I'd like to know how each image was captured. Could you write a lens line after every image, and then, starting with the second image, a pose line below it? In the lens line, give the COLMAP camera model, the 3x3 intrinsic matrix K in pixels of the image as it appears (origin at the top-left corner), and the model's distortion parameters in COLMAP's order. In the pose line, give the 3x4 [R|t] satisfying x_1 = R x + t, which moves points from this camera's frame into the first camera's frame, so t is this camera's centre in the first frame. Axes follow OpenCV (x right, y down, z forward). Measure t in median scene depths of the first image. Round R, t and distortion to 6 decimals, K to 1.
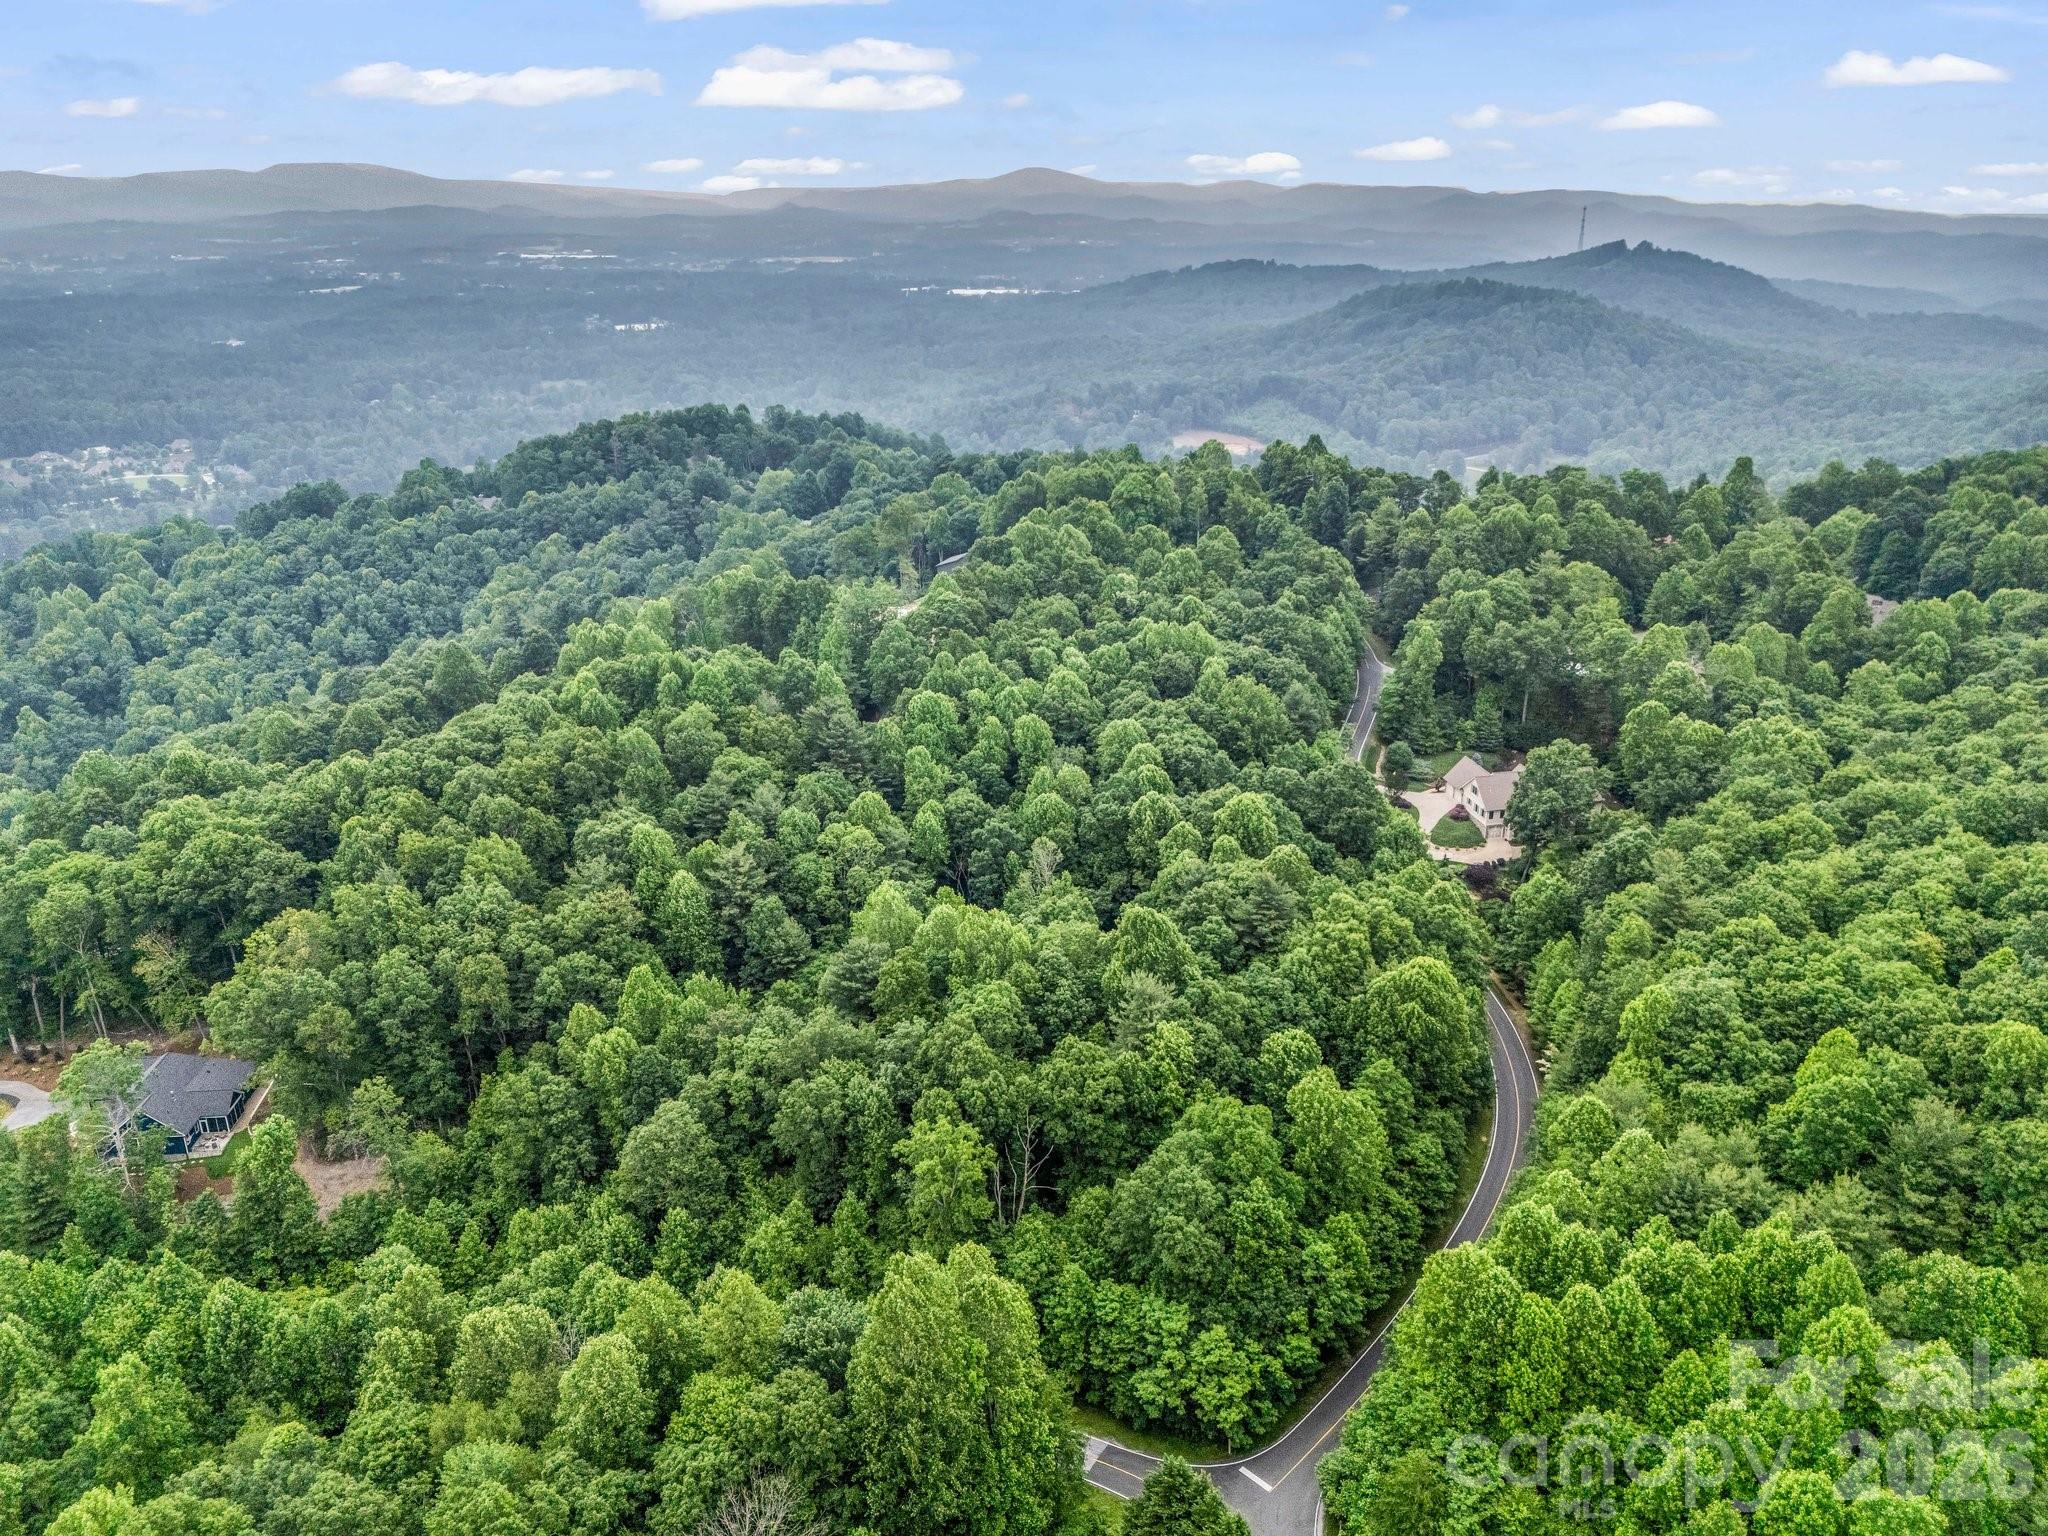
lens RADIAL K [[1511.6, 0, 1005.8], [0, 1511.6, 766.4], [0, 0, 1]] dist [0.069146, -0.058711]
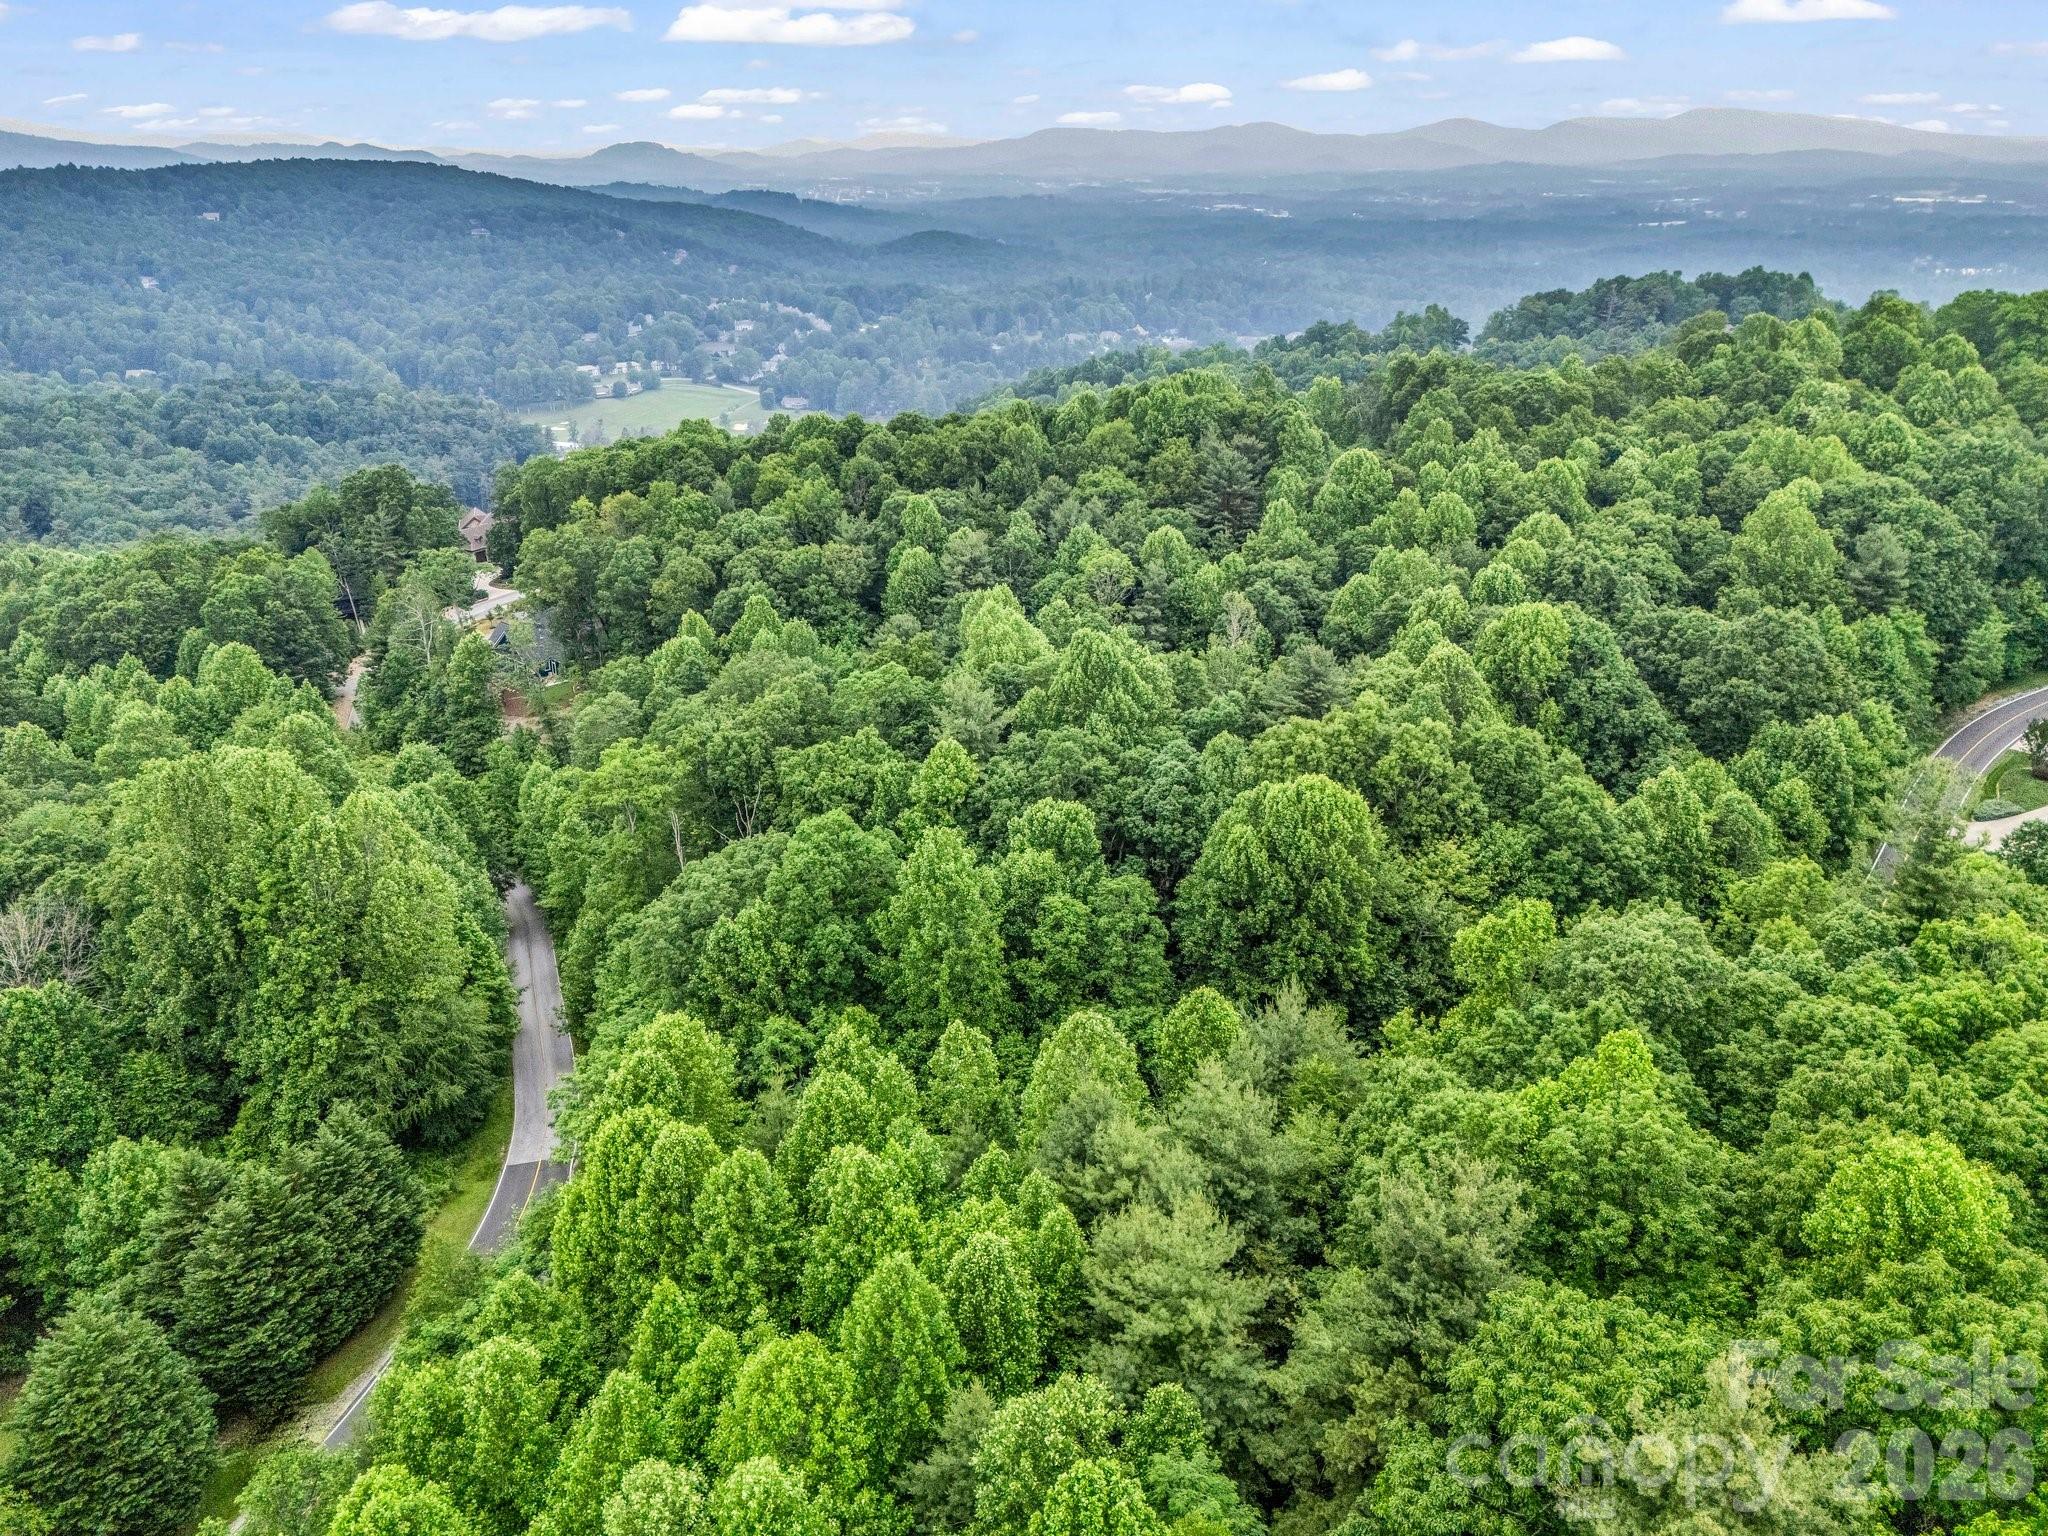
lens RADIAL K [[1511.6, 0, 1024.5], [0, 1511.6, 772.7], [0, 0, 1]] dist [0.069146, -0.058711]
pose [[0.697981, 0.286072, -0.656495, 0.446670], [-0.264518, 0.954903, 0.134872, 0.056977], [0.665472, 0.079516, 0.742175, 0.362613]]
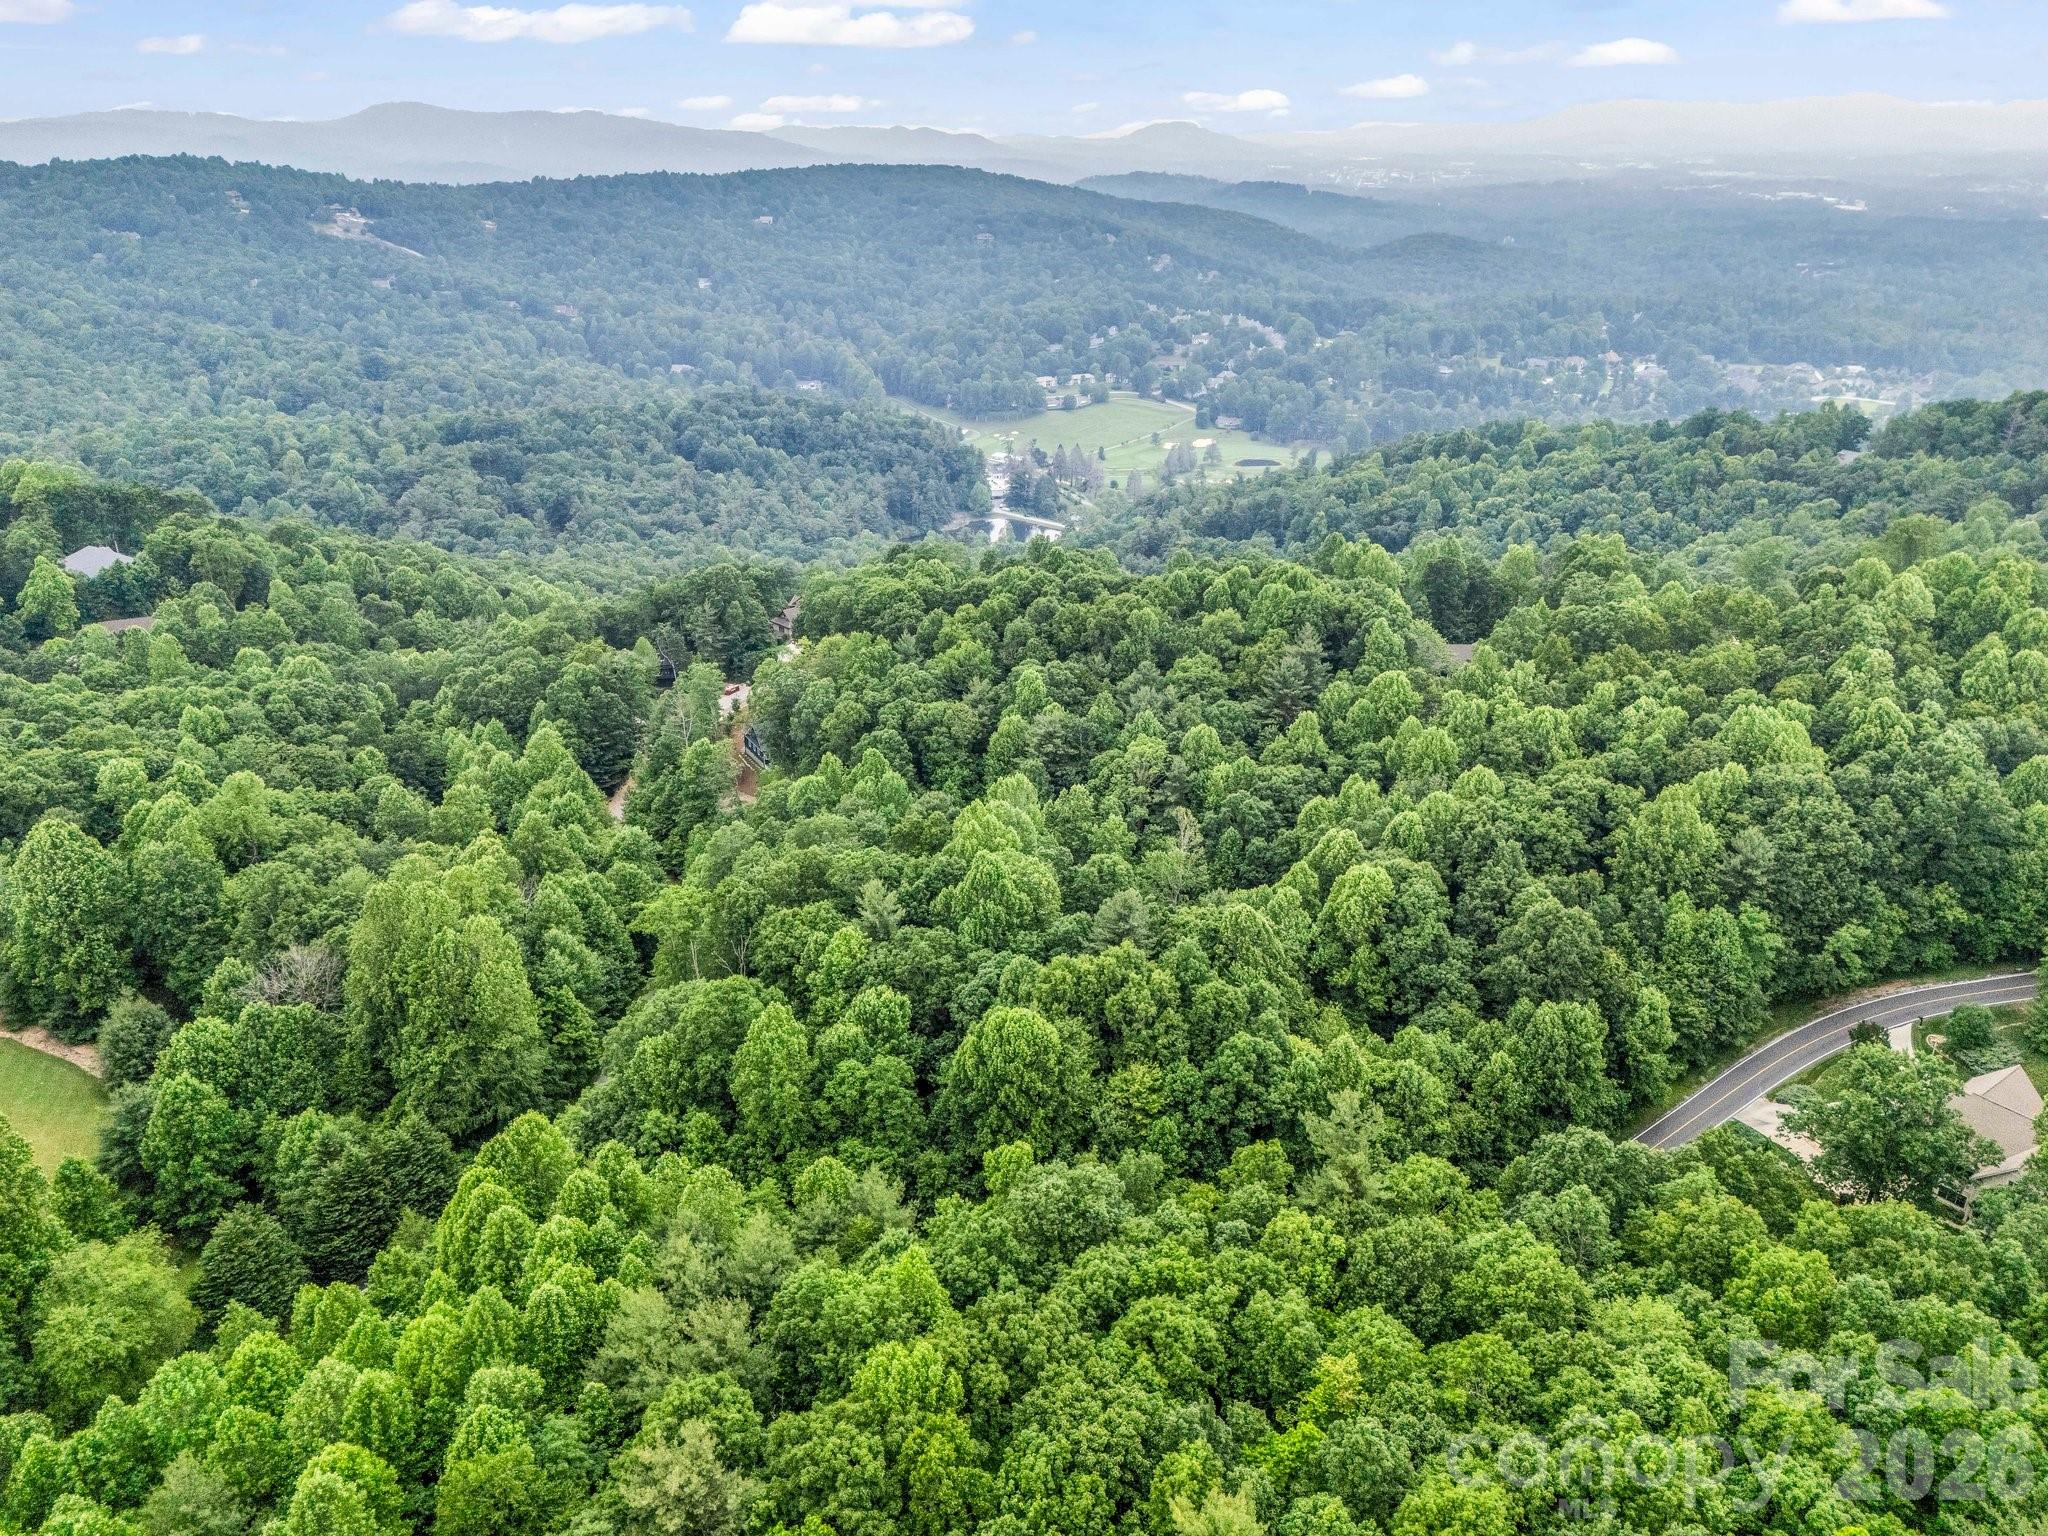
lens RADIAL K [[1511.6, 0, 1020.0], [0, 1511.6, 775.2], [0, 0, 1]] dist [0.069146, -0.058711]
pose [[0.433484, 0.368848, -0.822218, 0.713272], [-0.327022, 0.914588, 0.237876, -0.155052], [0.839731, 0.165768, 0.517081, 0.400957]]
